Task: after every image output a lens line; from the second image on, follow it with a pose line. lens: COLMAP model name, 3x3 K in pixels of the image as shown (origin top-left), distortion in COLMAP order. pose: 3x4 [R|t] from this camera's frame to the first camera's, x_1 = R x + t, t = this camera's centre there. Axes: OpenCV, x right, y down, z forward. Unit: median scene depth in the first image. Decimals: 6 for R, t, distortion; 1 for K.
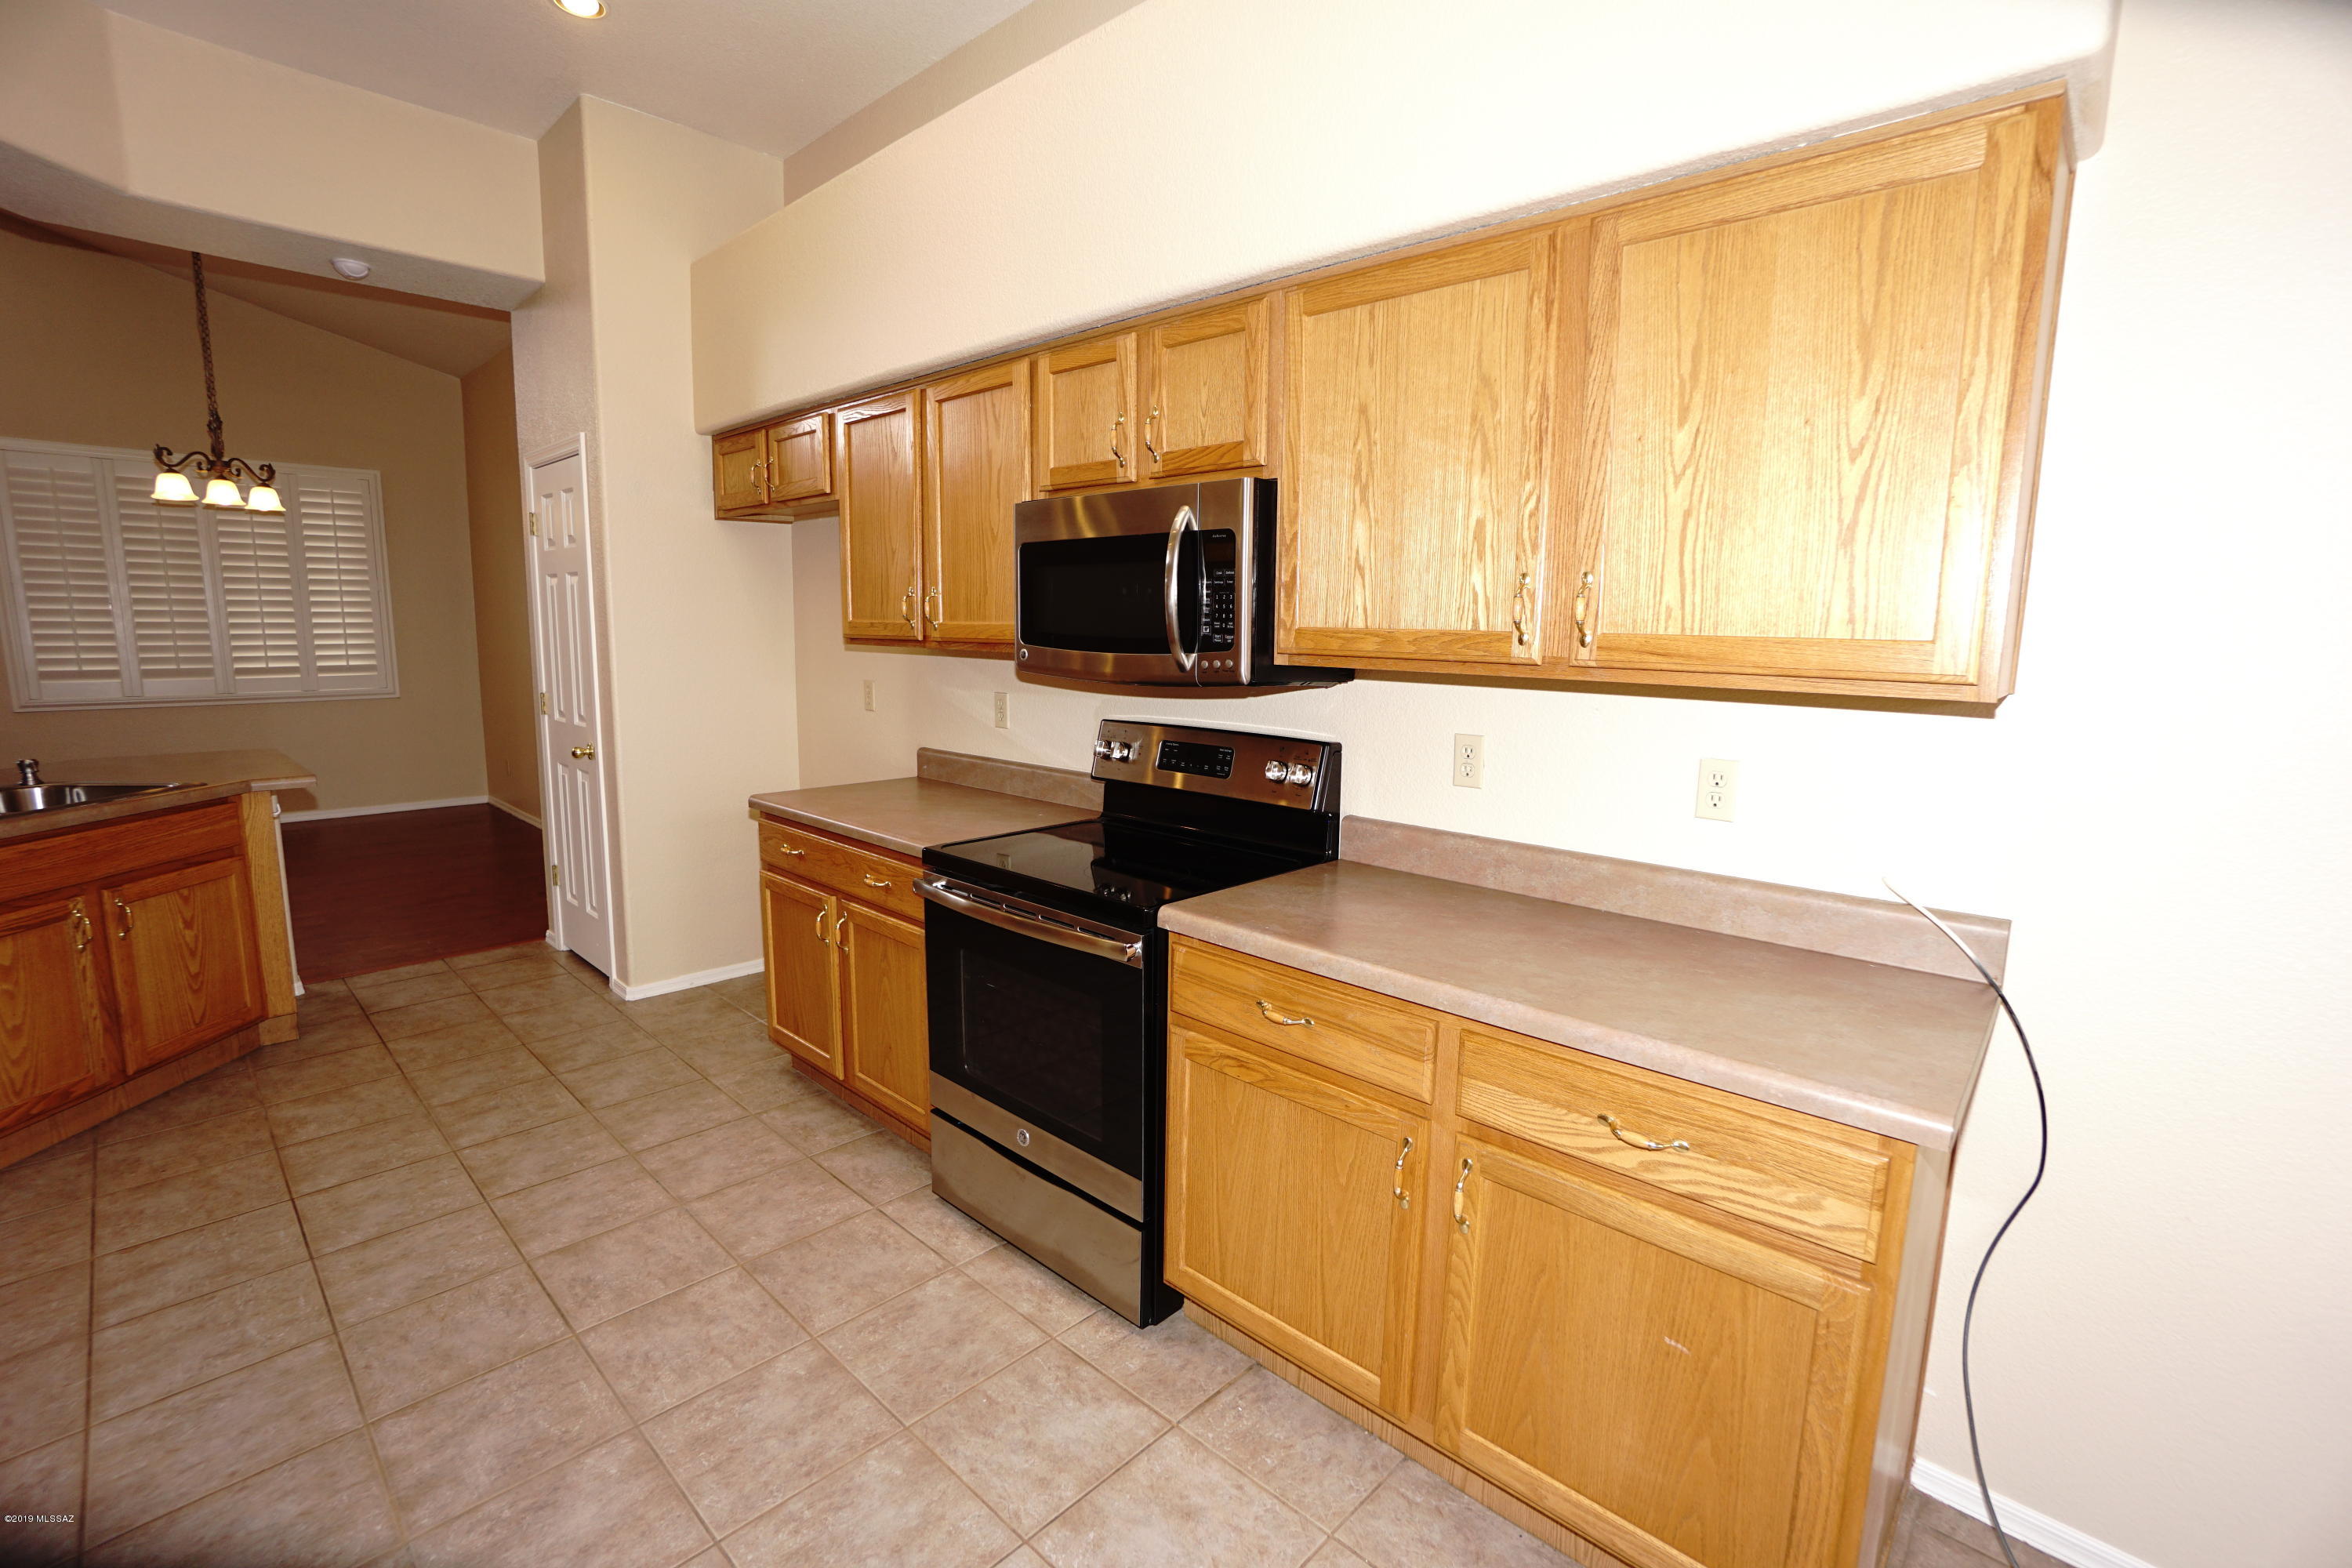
lens RADIAL K [[1036.0, 0, 1192.6], [0, 1036.0, 777.2], [0, 0, 1]] dist [-0.051316, 0.014857]
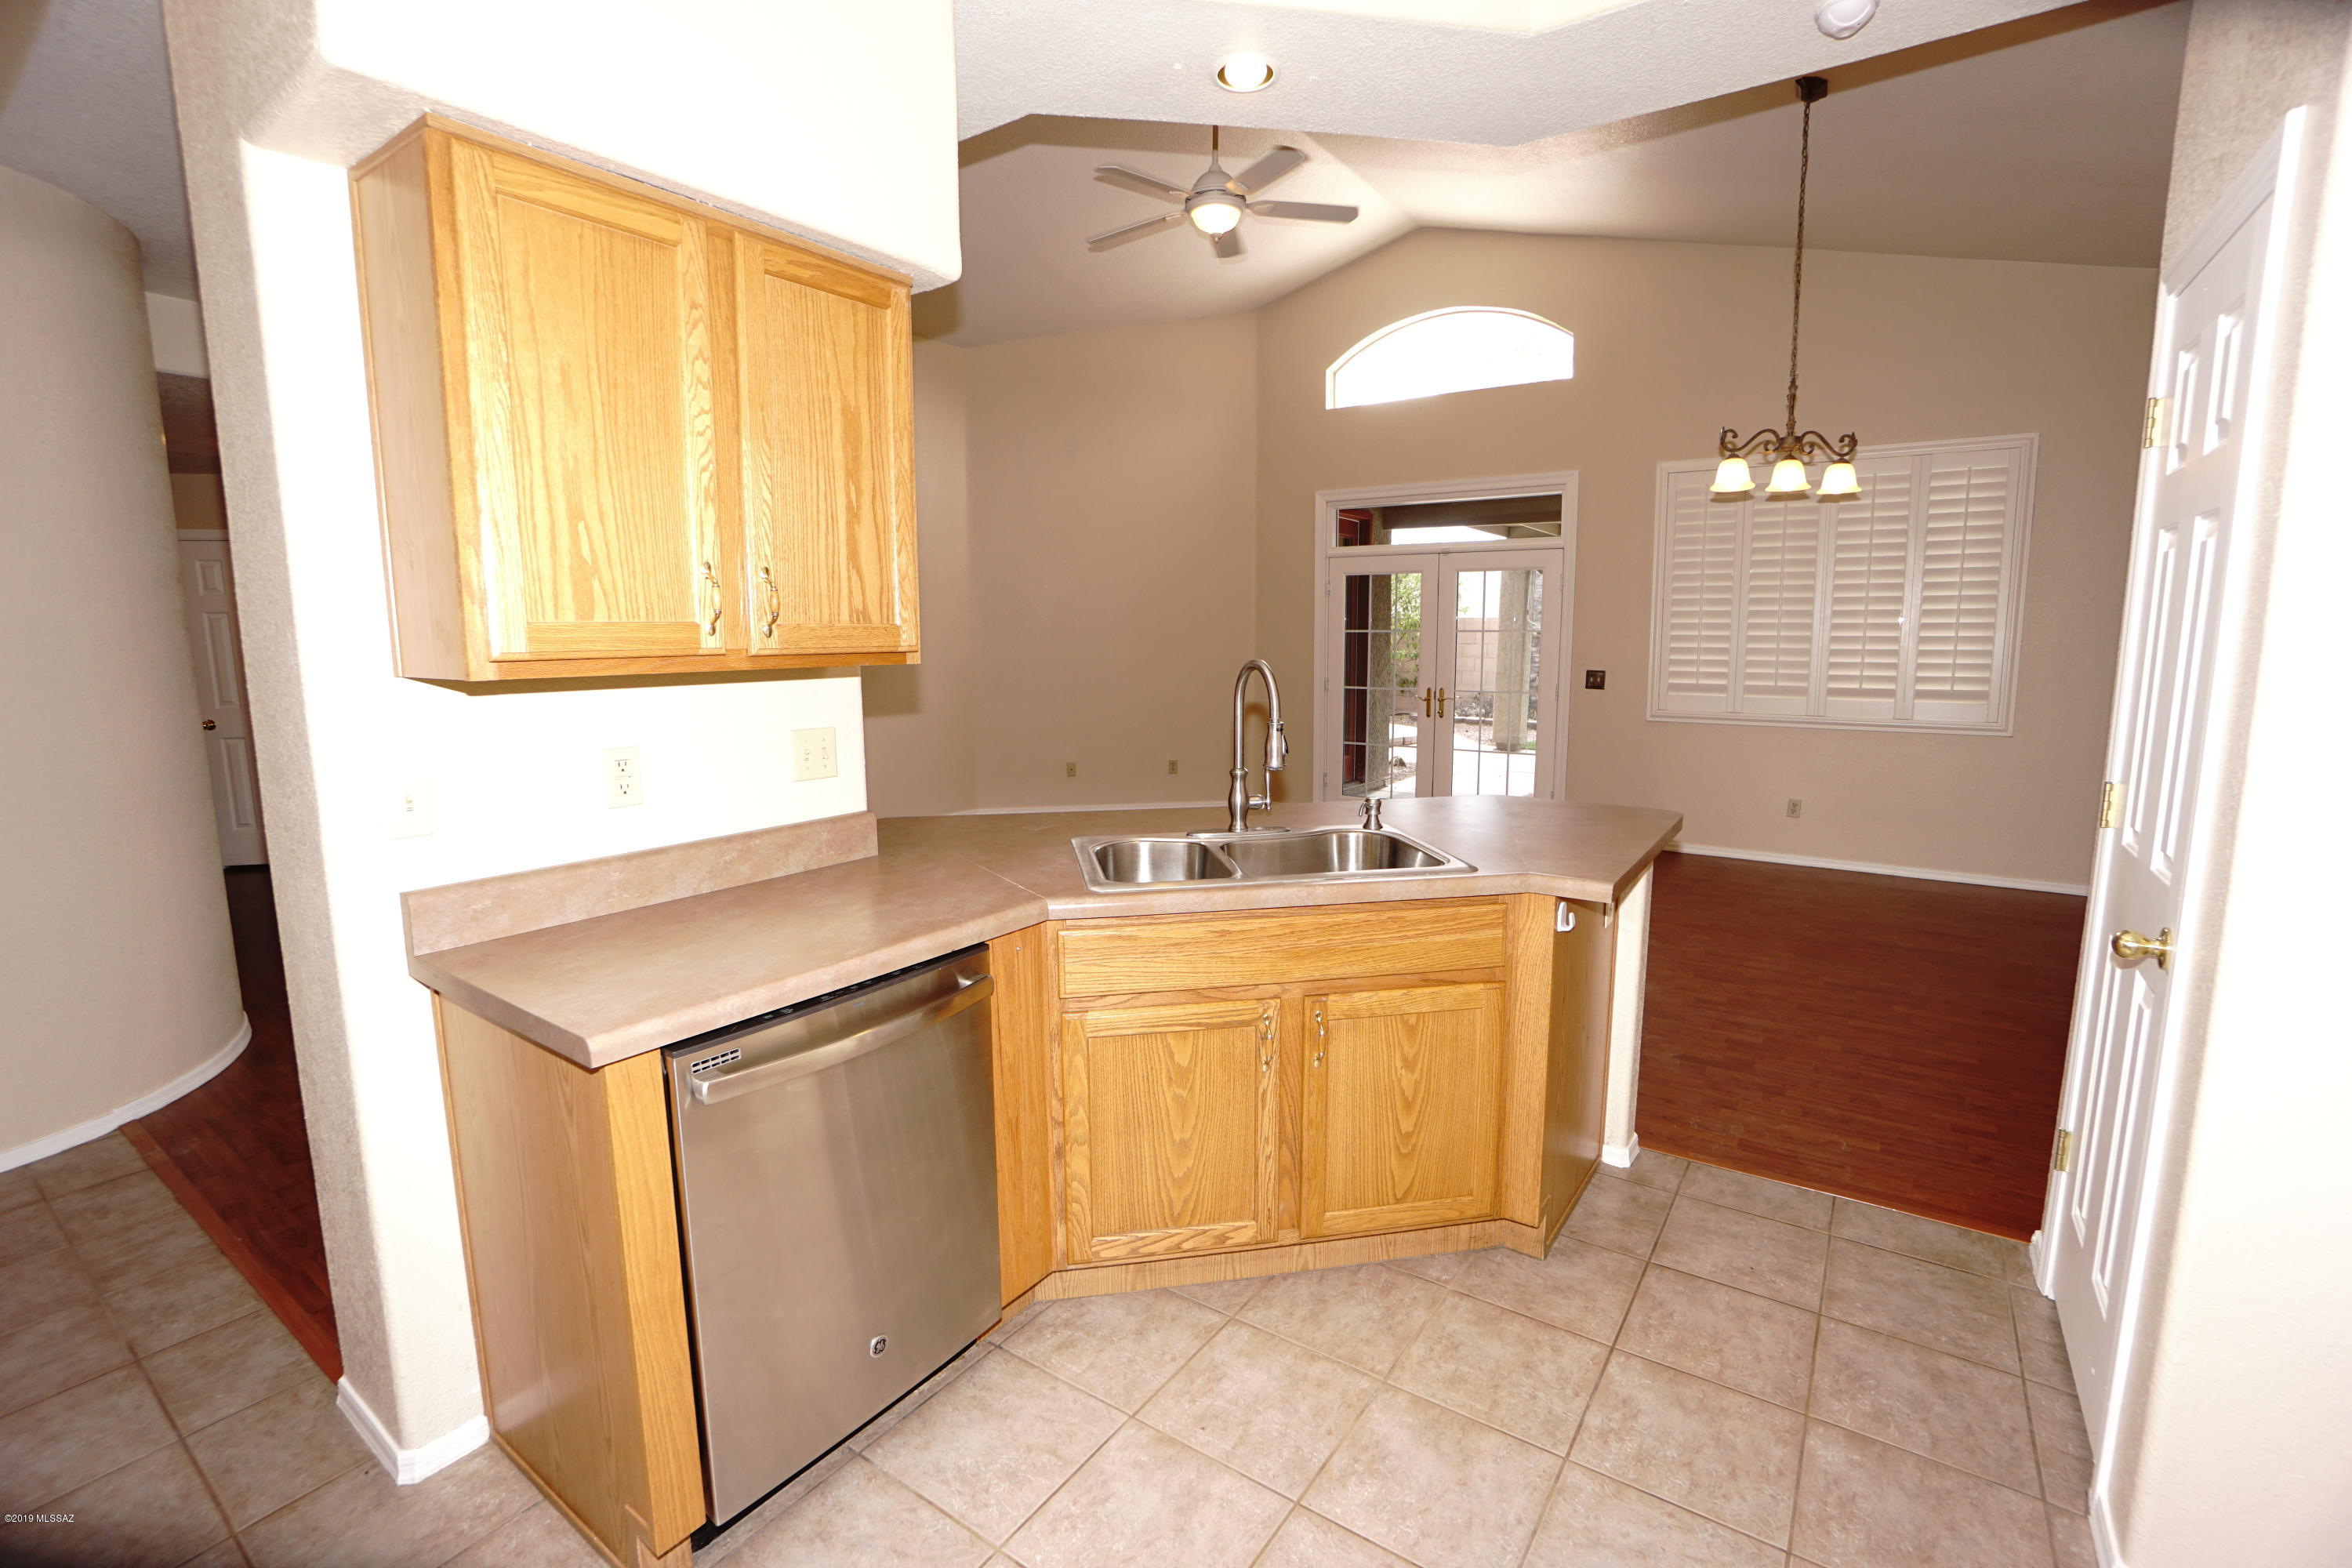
lens RADIAL K [[1036.0, 0, 1191.6], [0, 1036.0, 780.9], [0, 0, 1]] dist [-0.051316, 0.014857]
pose [[0.149864, 0.125352, -0.980728, -0.384977], [-0.135947, 0.985121, 0.105140, -0.116862], [0.979316, 0.117570, 0.164676, 0.791797]]
